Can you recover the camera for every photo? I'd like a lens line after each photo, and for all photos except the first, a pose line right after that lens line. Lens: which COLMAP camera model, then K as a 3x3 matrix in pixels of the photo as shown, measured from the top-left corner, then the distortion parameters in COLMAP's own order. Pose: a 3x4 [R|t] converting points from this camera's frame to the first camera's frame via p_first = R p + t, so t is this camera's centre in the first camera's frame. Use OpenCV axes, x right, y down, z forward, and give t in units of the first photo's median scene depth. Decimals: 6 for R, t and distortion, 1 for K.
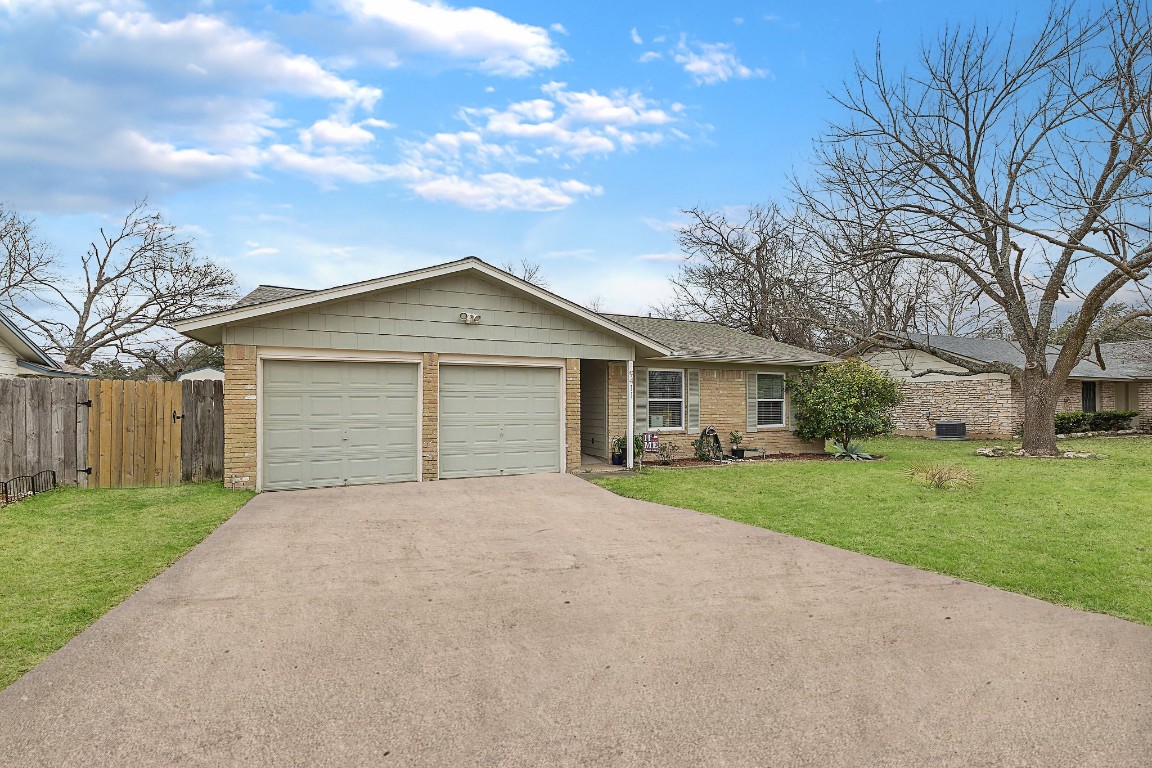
lens RADIAL K [[498.2, 0, 574.7], [0, 498.2, 395.2], [0, 0, 1]] dist [0.004582, 0.002450]
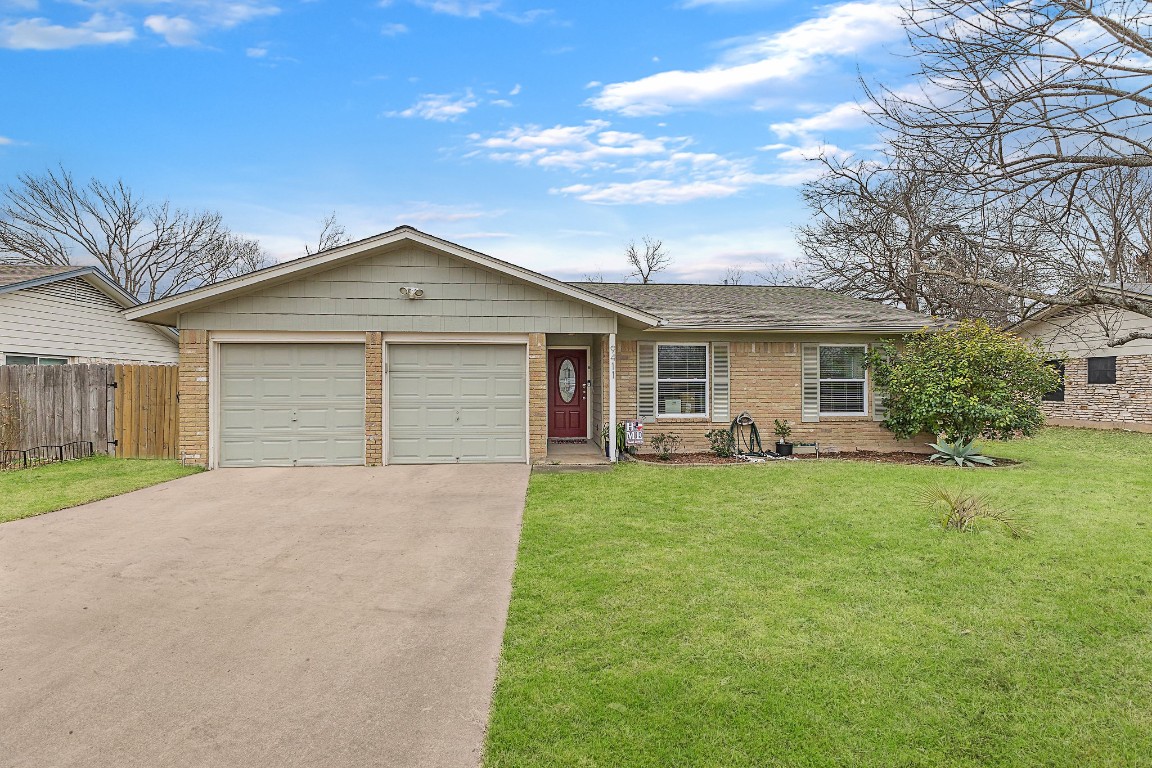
lens RADIAL K [[498.2, 0, 574.0], [0, 498.2, 376.5], [0, 0, 1]] dist [0.004582, 0.002450]
pose [[0.945553, -0.007185, -0.325389, 0.308894], [0.005849, 0.999970, -0.005084, 0.006480], [0.325416, 0.002904, 0.945567, 0.180337]]
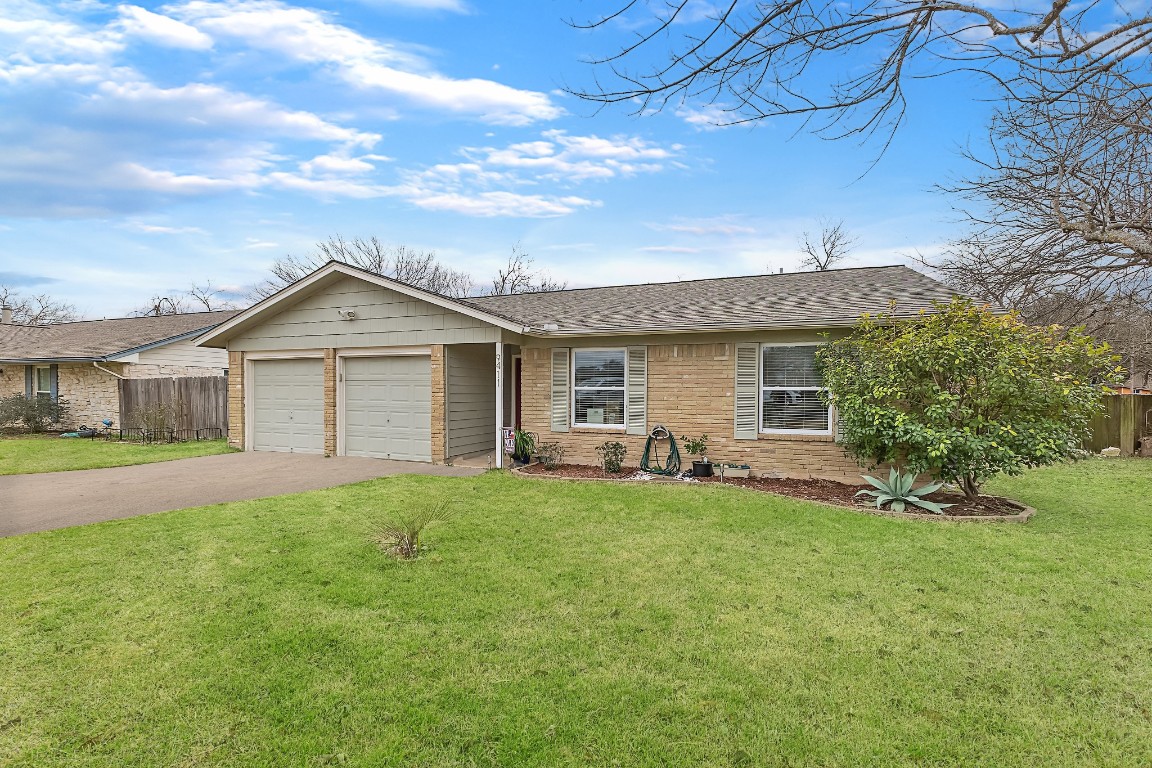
lens RADIAL K [[498.2, 0, 567.6], [0, 498.2, 384.6], [0, 0, 1]] dist [0.004582, 0.002450]
pose [[0.698127, -0.003419, -0.715966, 0.769961], [0.005852, 0.999982, 0.000931, 0.002824], [0.715950, -0.004840, 0.698135, 0.466929]]
